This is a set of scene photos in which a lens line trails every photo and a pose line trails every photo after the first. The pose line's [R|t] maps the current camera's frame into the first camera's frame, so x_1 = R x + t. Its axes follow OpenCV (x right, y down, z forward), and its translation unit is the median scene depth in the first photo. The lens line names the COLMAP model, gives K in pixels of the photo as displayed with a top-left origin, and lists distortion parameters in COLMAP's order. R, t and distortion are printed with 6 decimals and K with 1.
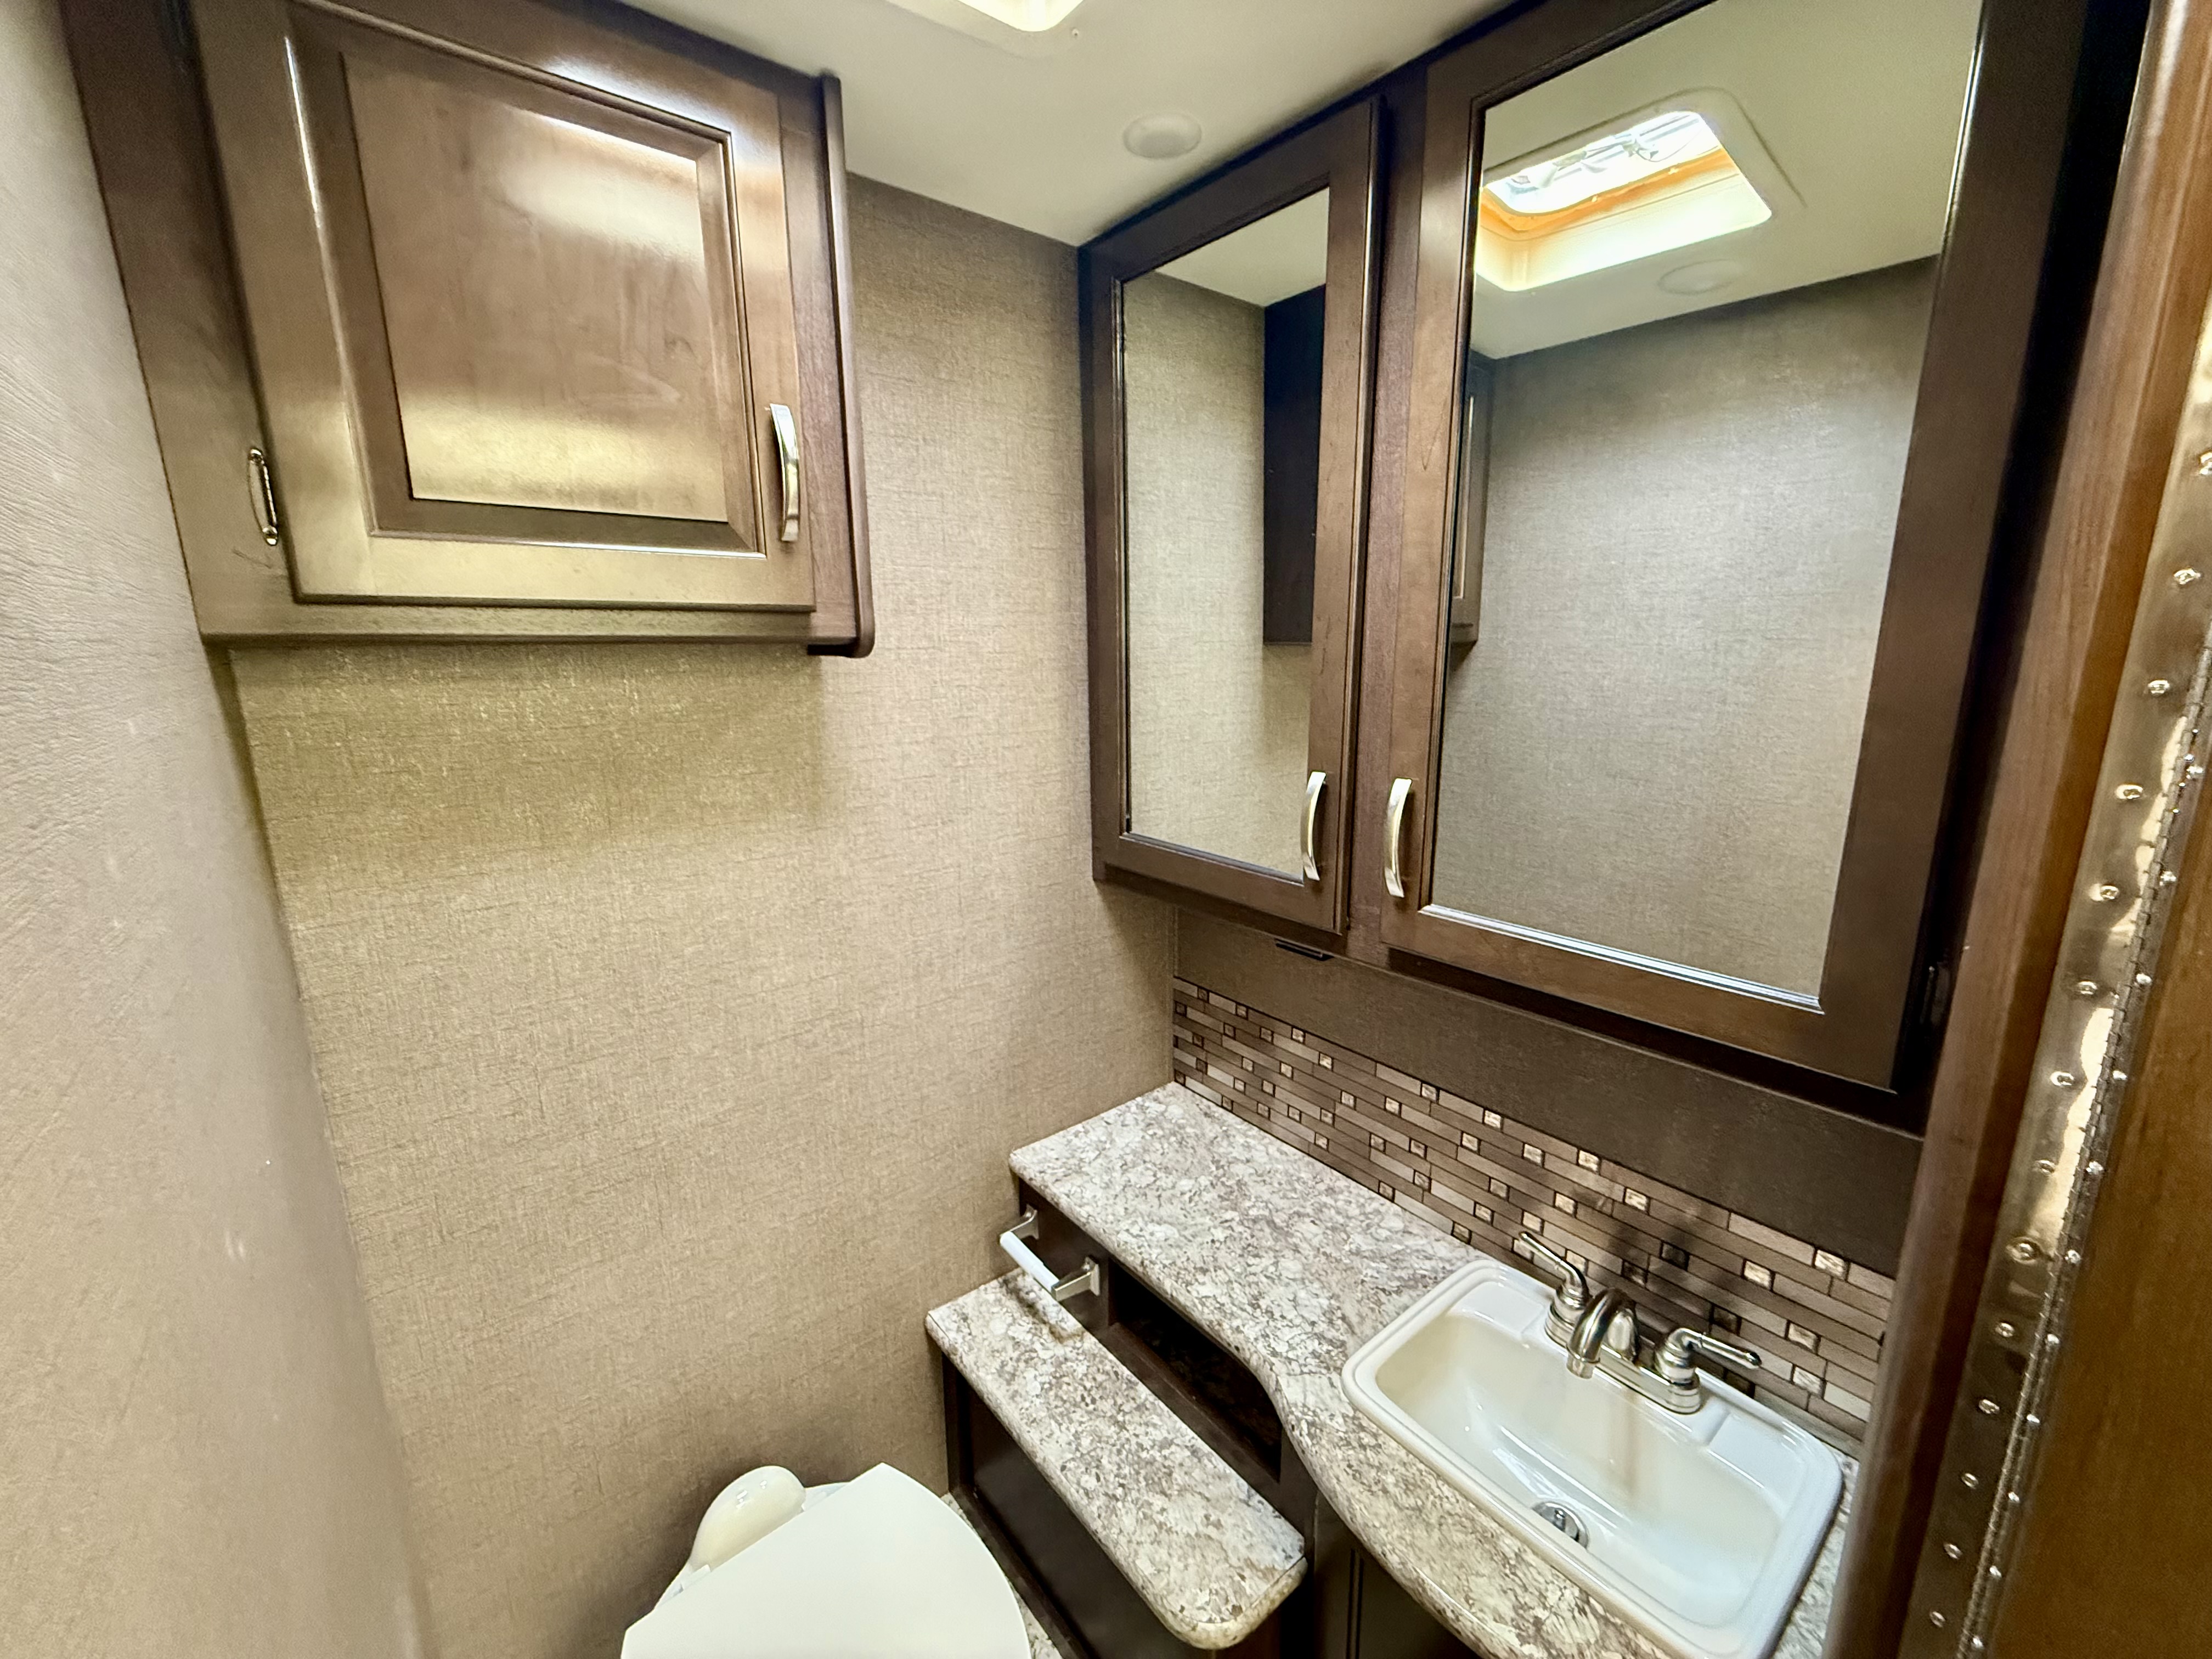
lens RADIAL K [[884.5, 0, 1102.5], [0, 884.5, 827.6], [0, 0, 1]] dist [0.000972, -0.000181]
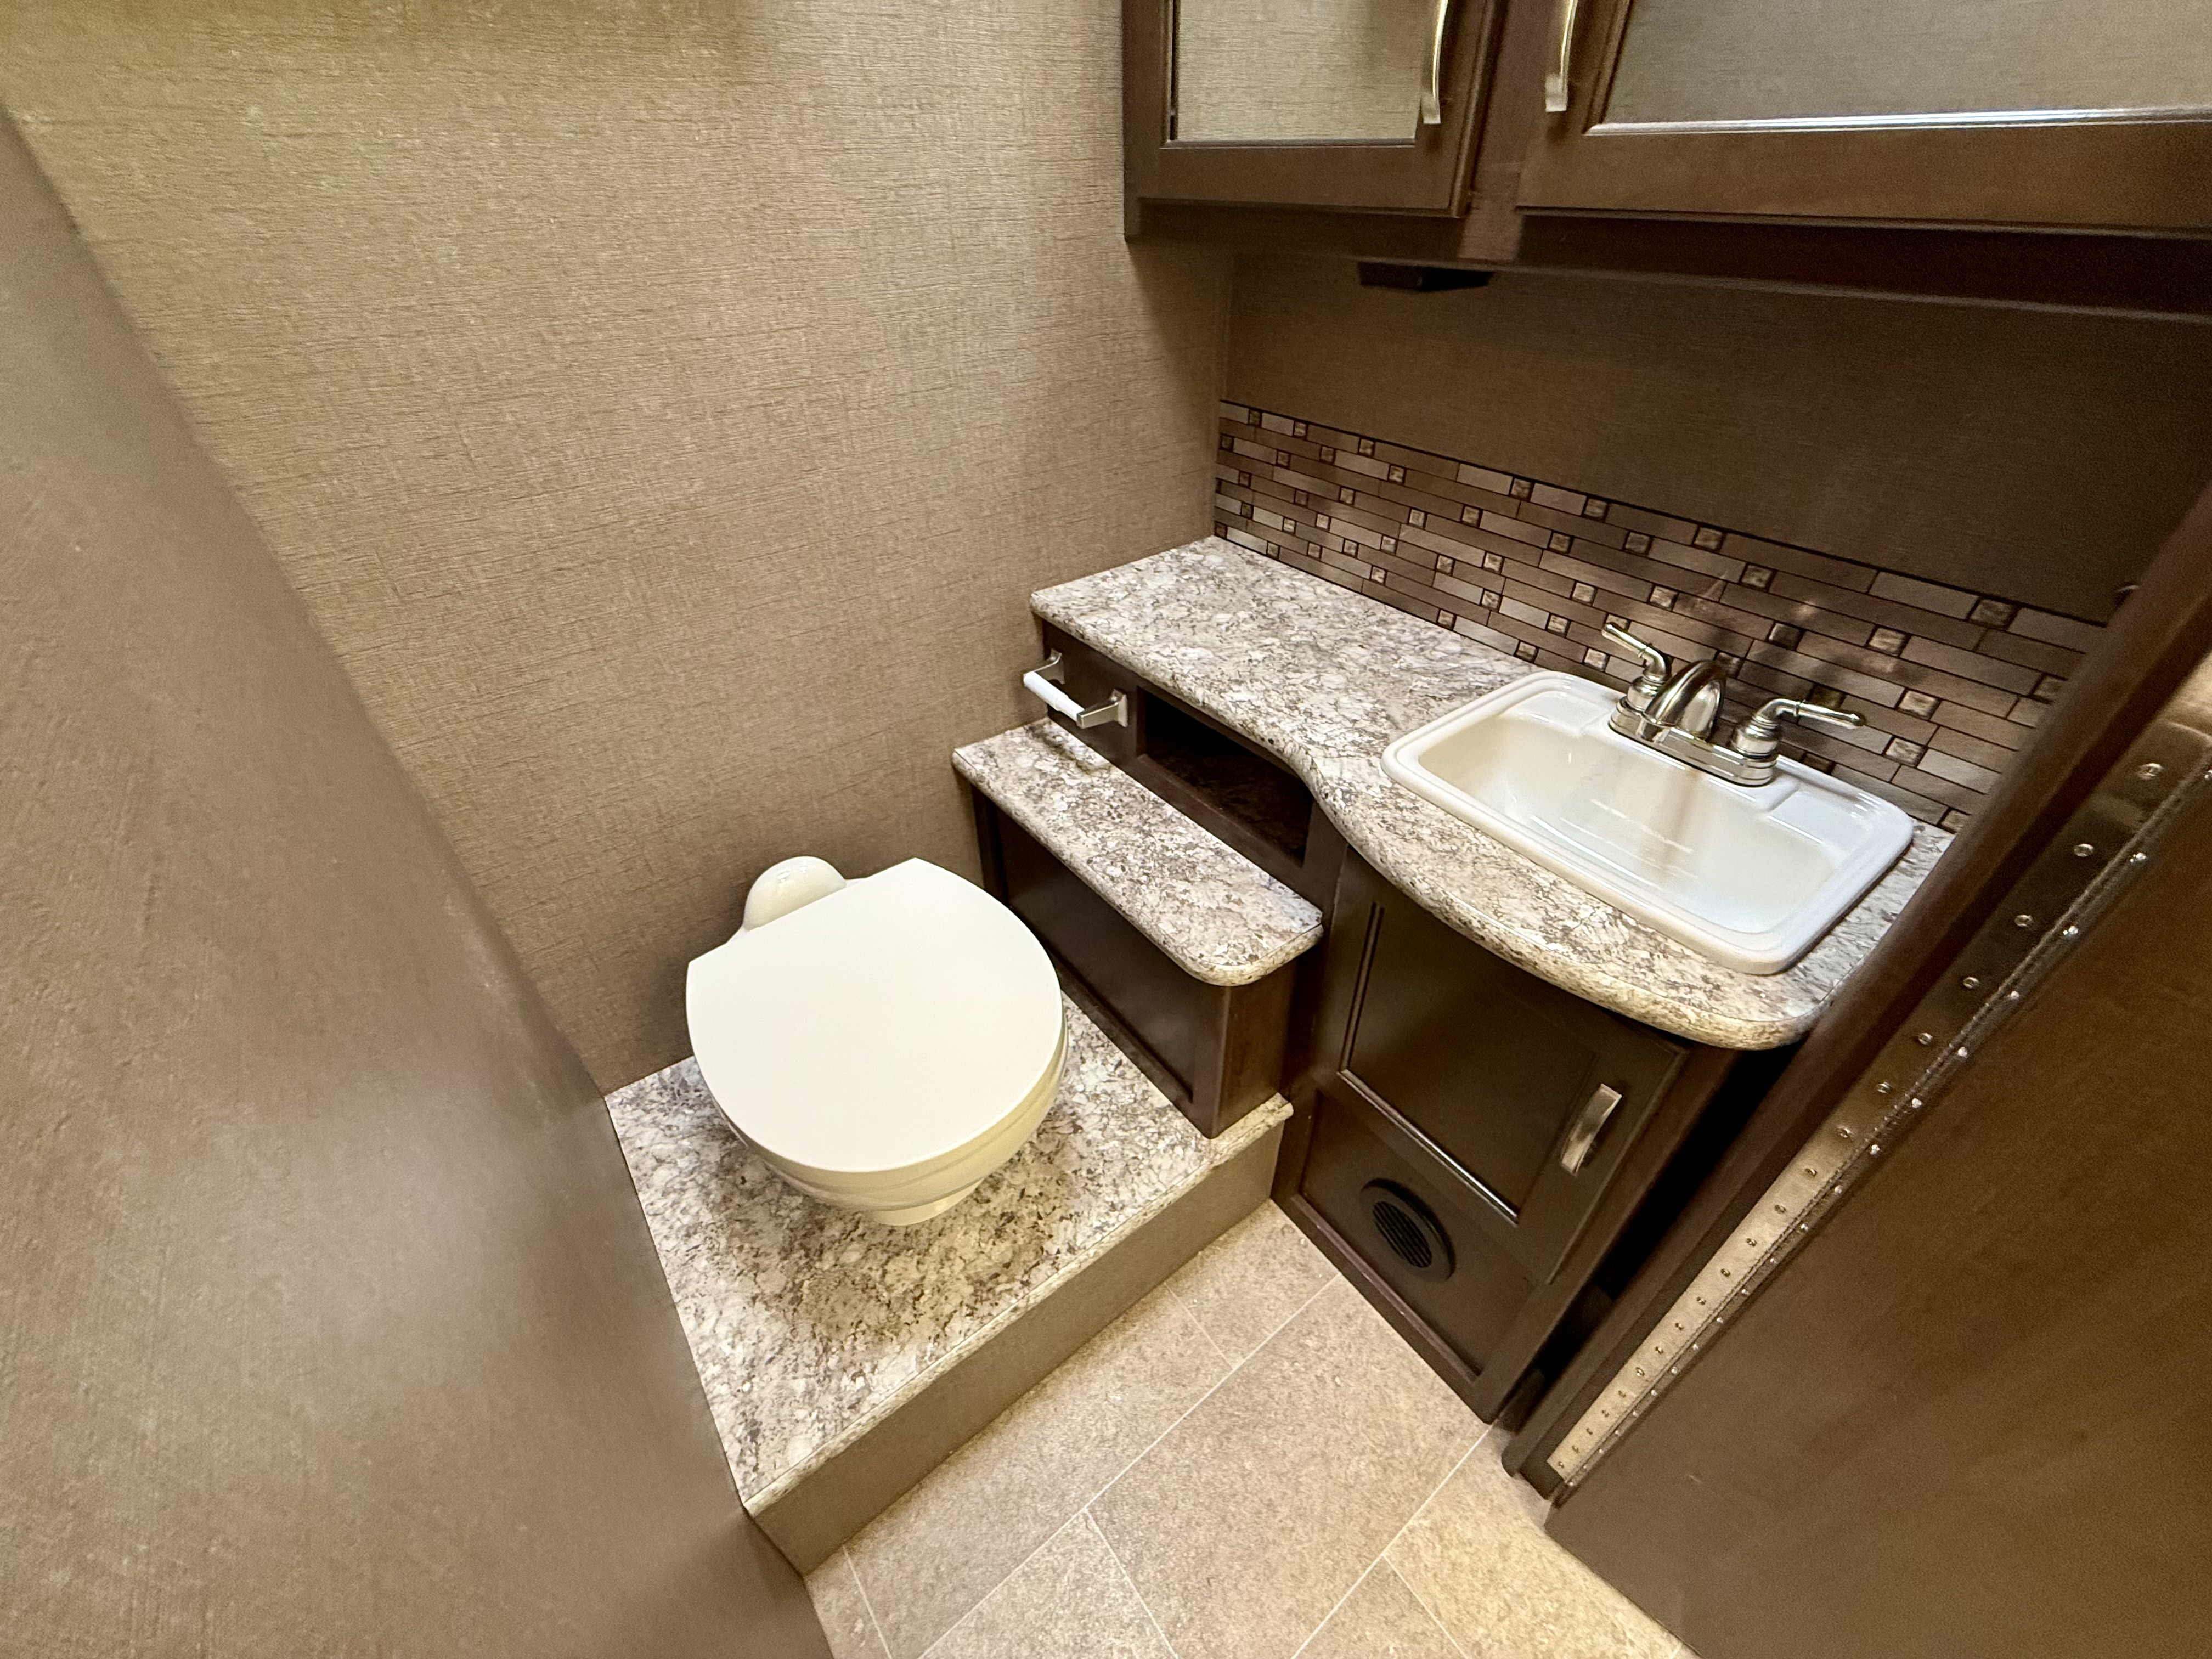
lens RADIAL K [[881.4, 0, 1102.1], [0, 881.4, 829.2], [0, 0, 1]] dist [0.000905, 0.000052]
pose [[0.999263, 0.014658, -0.035468, 0.005557], [0.002209, 0.900681, 0.434475, 0.229786], [0.038314, -0.434233, 0.899985, 0.090613]]
